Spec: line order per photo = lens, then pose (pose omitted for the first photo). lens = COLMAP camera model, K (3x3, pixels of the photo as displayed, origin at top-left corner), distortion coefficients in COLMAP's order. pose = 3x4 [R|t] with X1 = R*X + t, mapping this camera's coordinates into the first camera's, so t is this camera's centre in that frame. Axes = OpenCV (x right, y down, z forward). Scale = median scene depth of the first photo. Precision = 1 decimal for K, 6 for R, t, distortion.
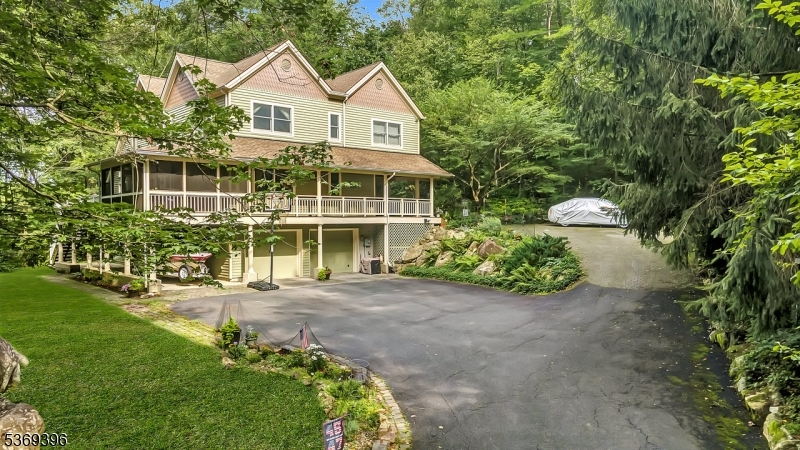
lens RADIAL K [[582.4, 0, 401.4], [0, 582.4, 230.8], [0, 0, 1]] dist [0.020639, 0.024135]
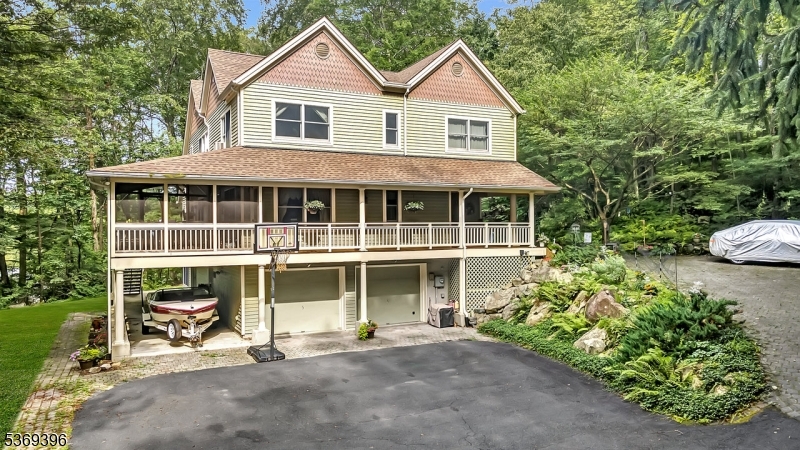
lens RADIAL K [[582.4, 0, 401.3], [0, 582.4, 223.3], [0, 0, 1]] dist [0.020639, 0.024135]
pose [[0.966094, -0.003046, -0.258174, 0.089001], [-0.002012, 0.999811, -0.019325, -0.041597], [0.258184, 0.019190, 0.965905, 0.273424]]
